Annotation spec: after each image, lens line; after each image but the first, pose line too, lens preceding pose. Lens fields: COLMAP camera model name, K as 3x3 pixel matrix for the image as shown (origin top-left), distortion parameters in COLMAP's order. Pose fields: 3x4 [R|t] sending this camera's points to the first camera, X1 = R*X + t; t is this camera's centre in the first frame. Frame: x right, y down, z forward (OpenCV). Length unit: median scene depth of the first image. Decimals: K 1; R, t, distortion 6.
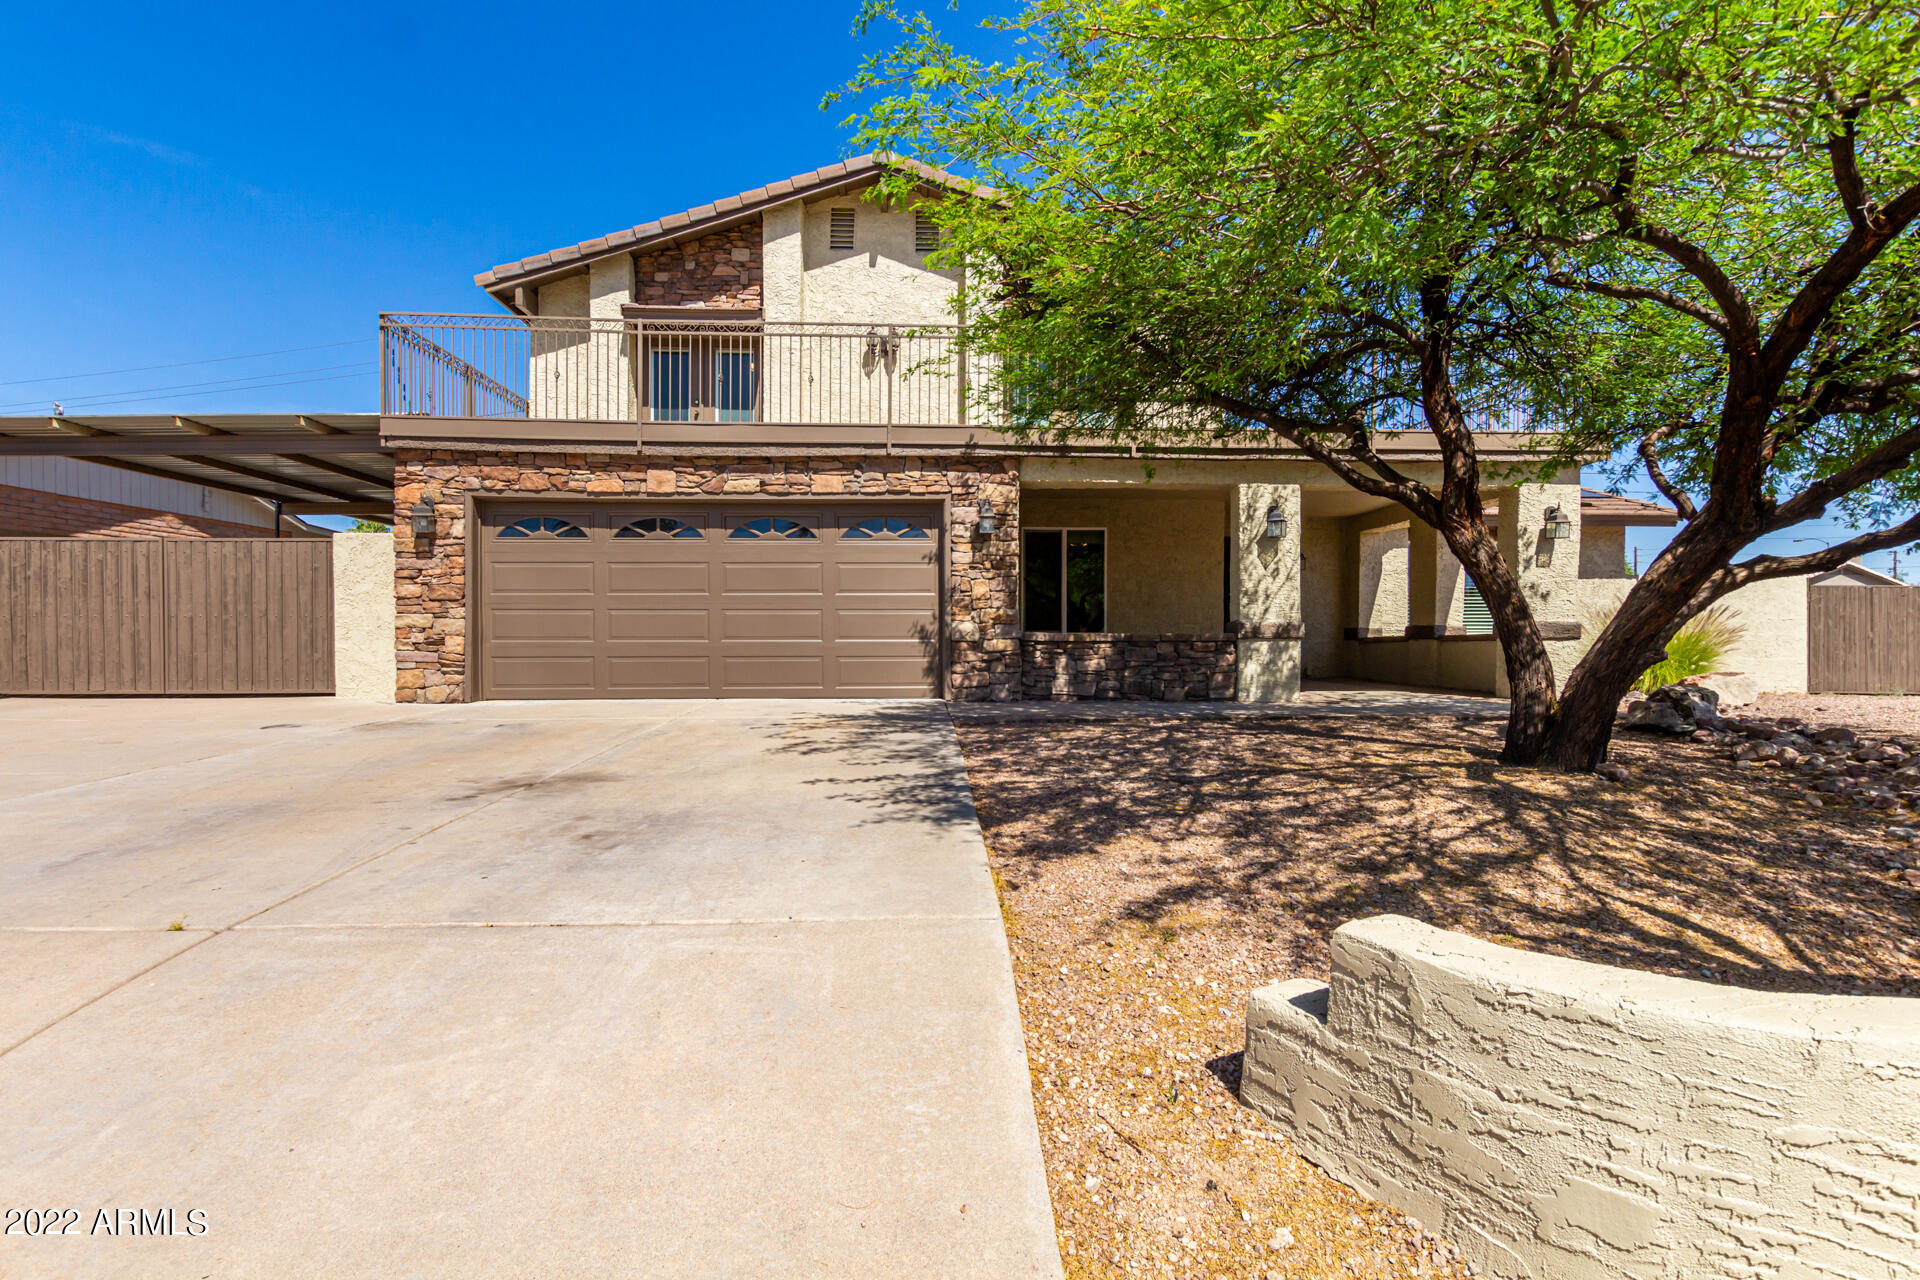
lens RADIAL K [[921.7, 0, 951.4], [0, 921.7, 644.1], [0, 0, 1]] dist [0.009969, -0.000369]
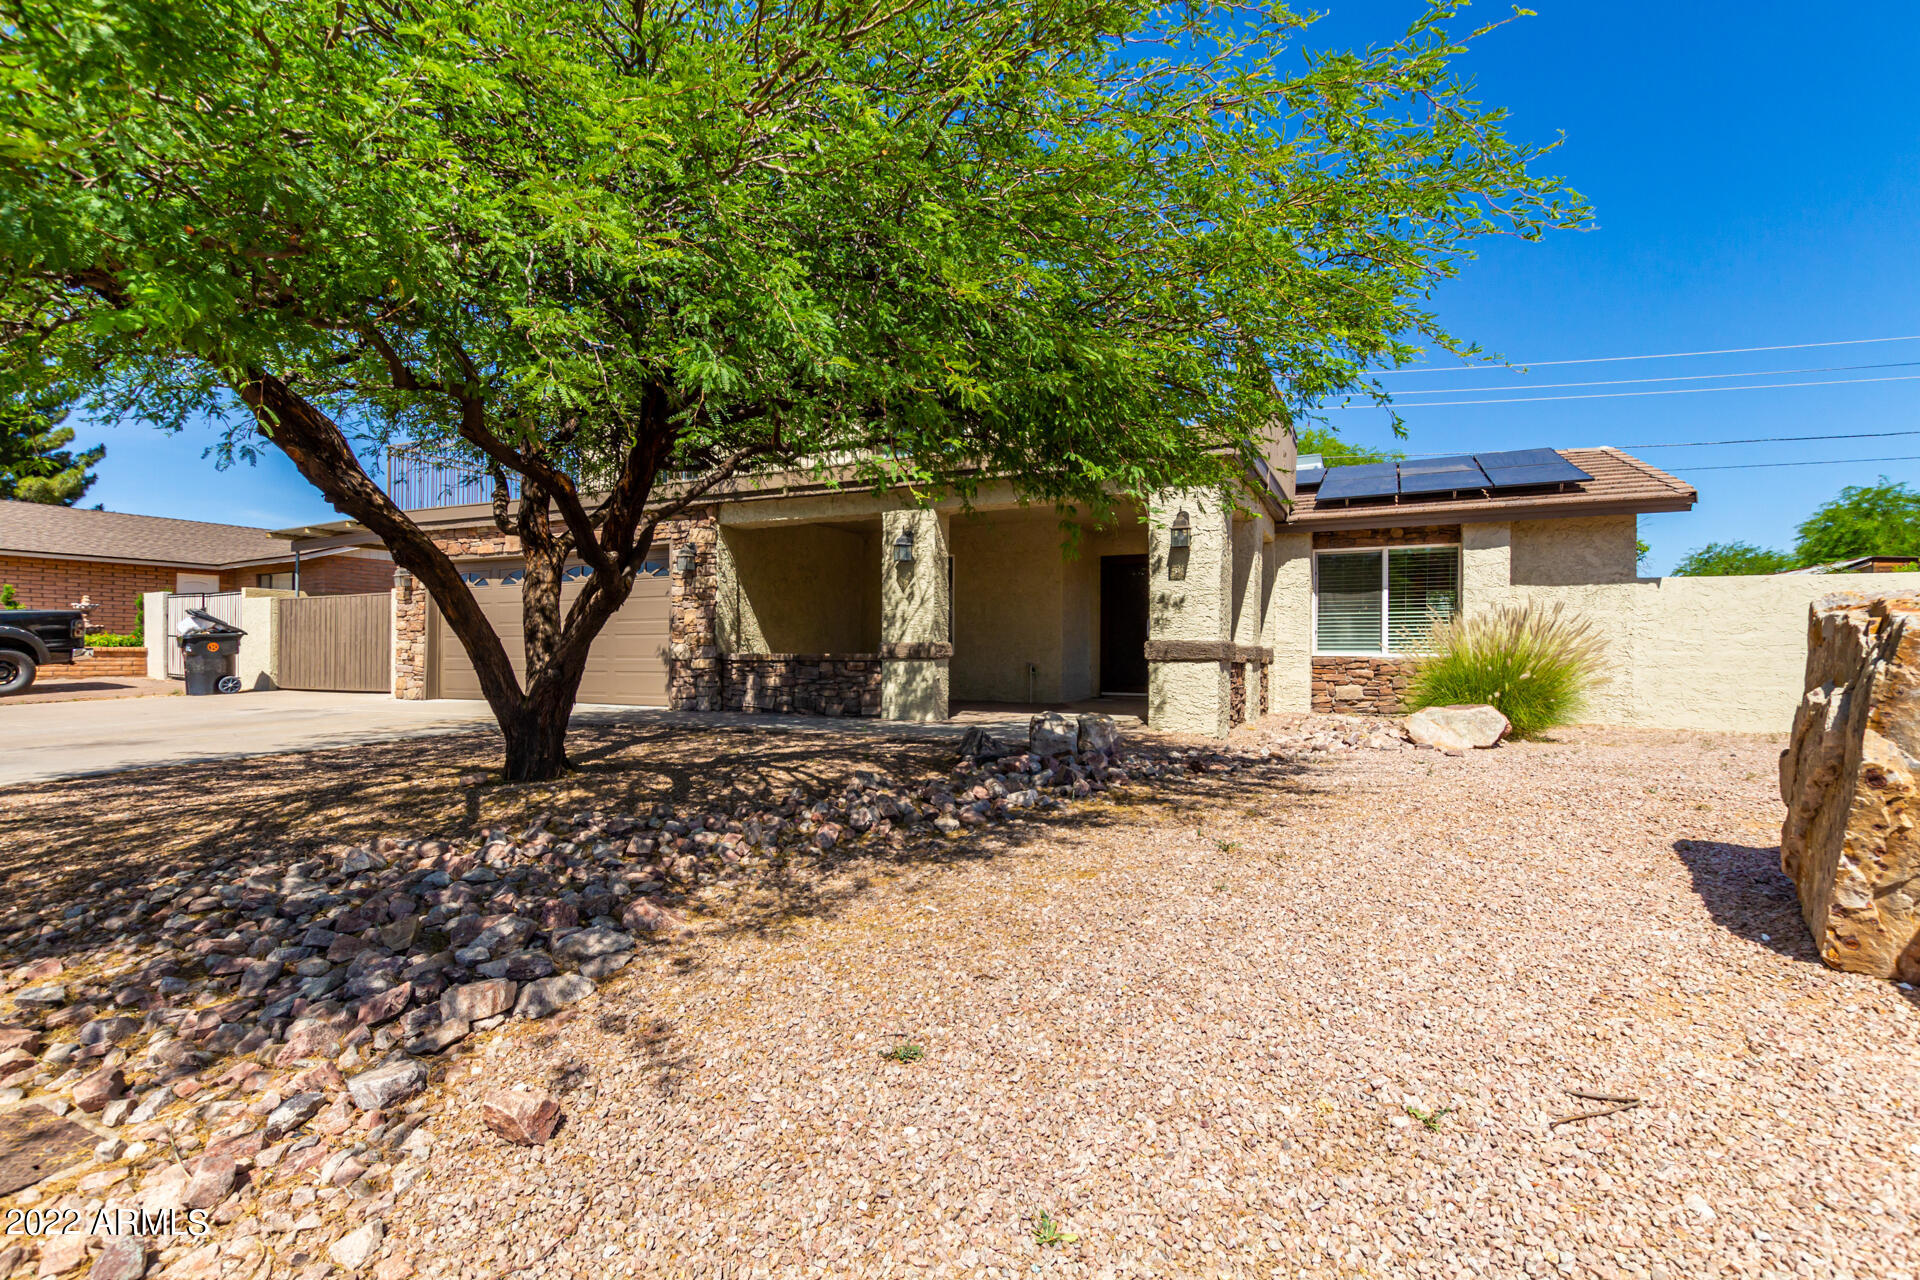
lens RADIAL K [[856.9, 0, 935.9], [0, 856.9, 644.9], [0, 0, 1]] dist [-0.015849, 0.021651]
pose [[0.879447, -0.002632, -0.475990, 0.831056], [-0.009151, 0.999706, -0.022435, -0.001387], [0.475909, 0.024086, 0.879165, 0.174189]]
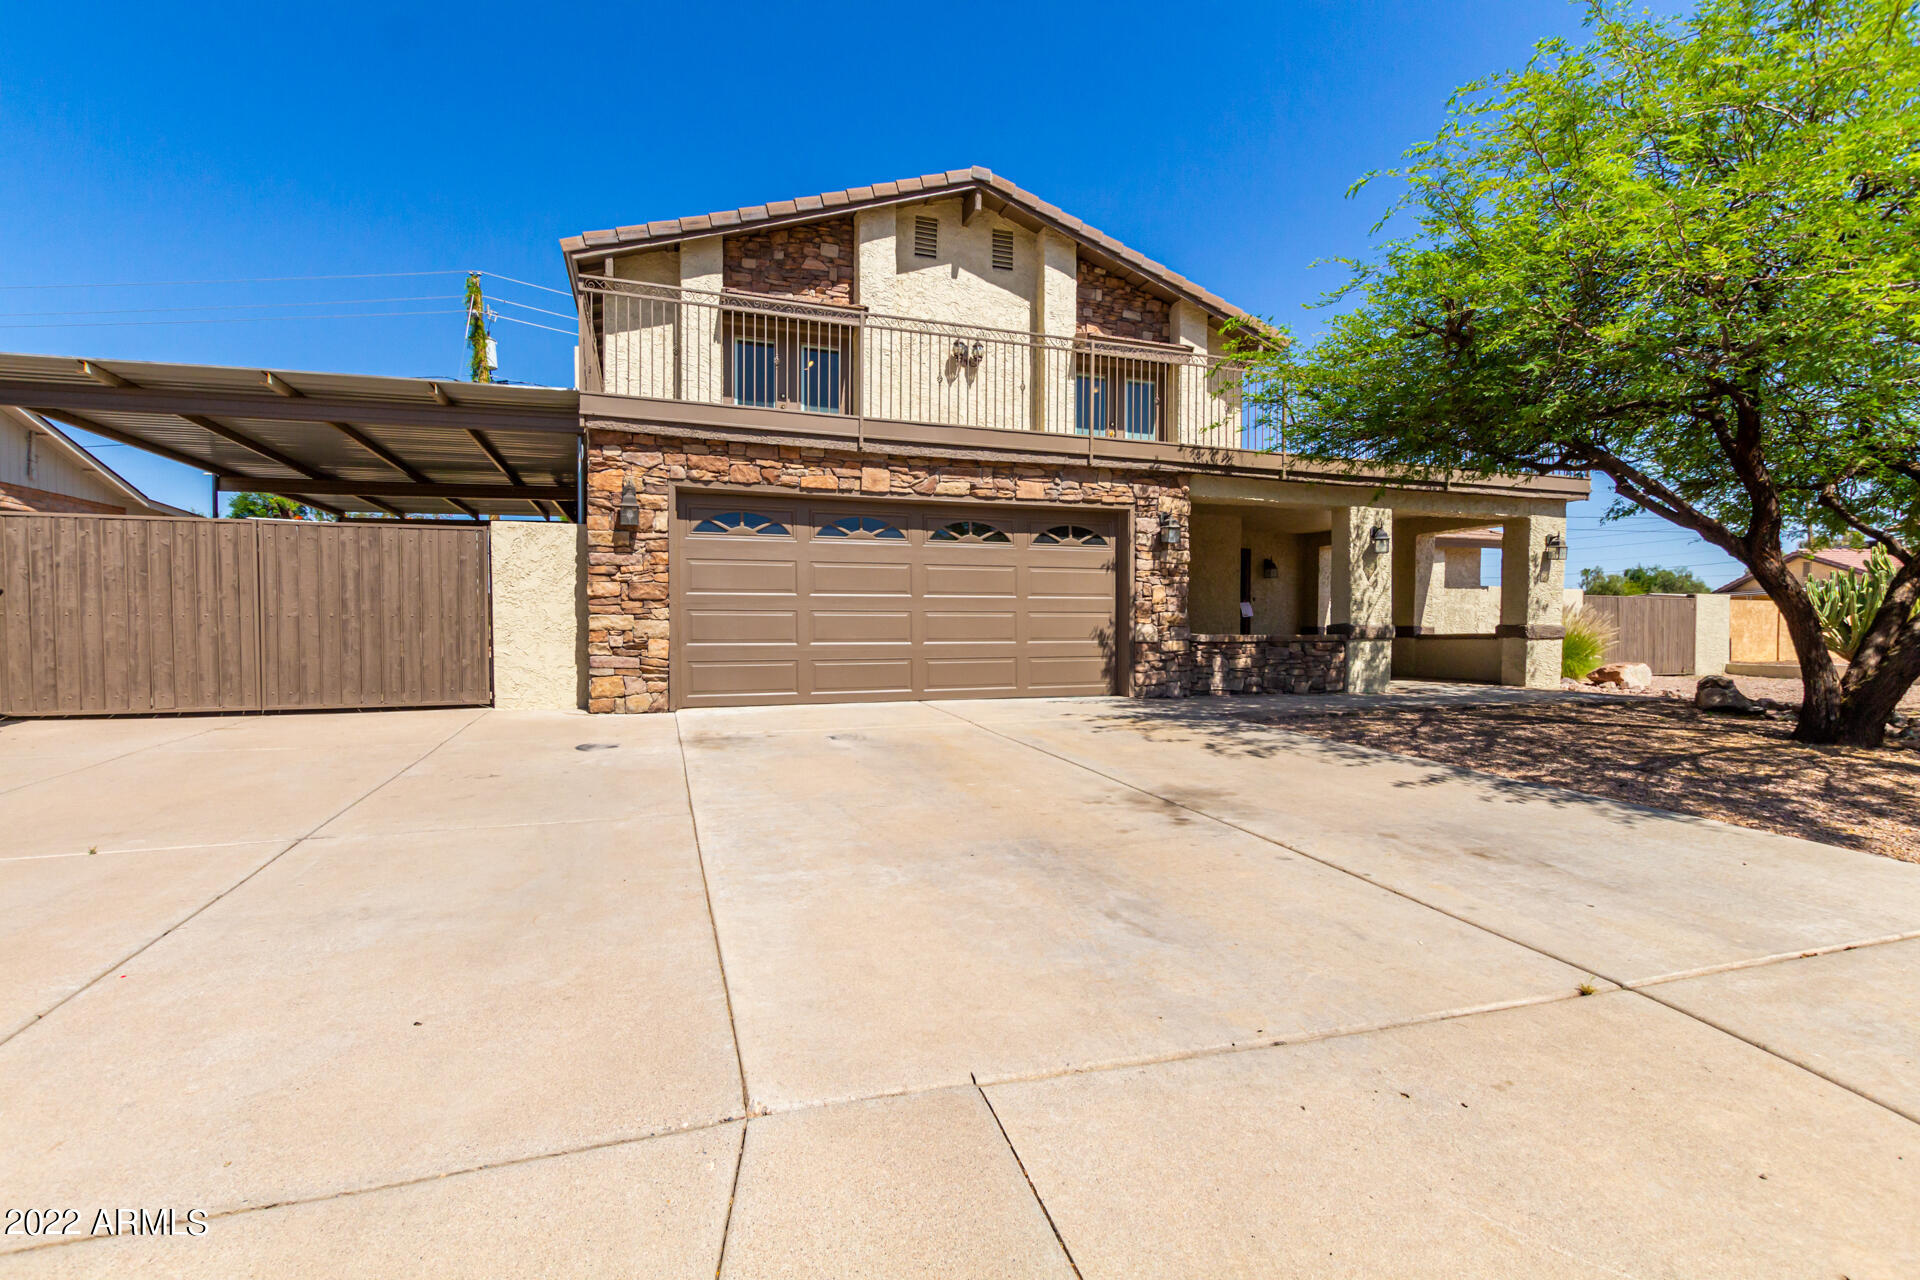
lens RADIAL K [[856.9, 0, 935.9], [0, 856.9, 644.9], [0, 0, 1]] dist [-0.015849, 0.021651]
pose [[0.959849, -0.004275, 0.280485, -0.494425], [0.000759, 0.999920, 0.012642, -0.013295], [-0.280517, -0.011921, 0.959775, 0.109174]]
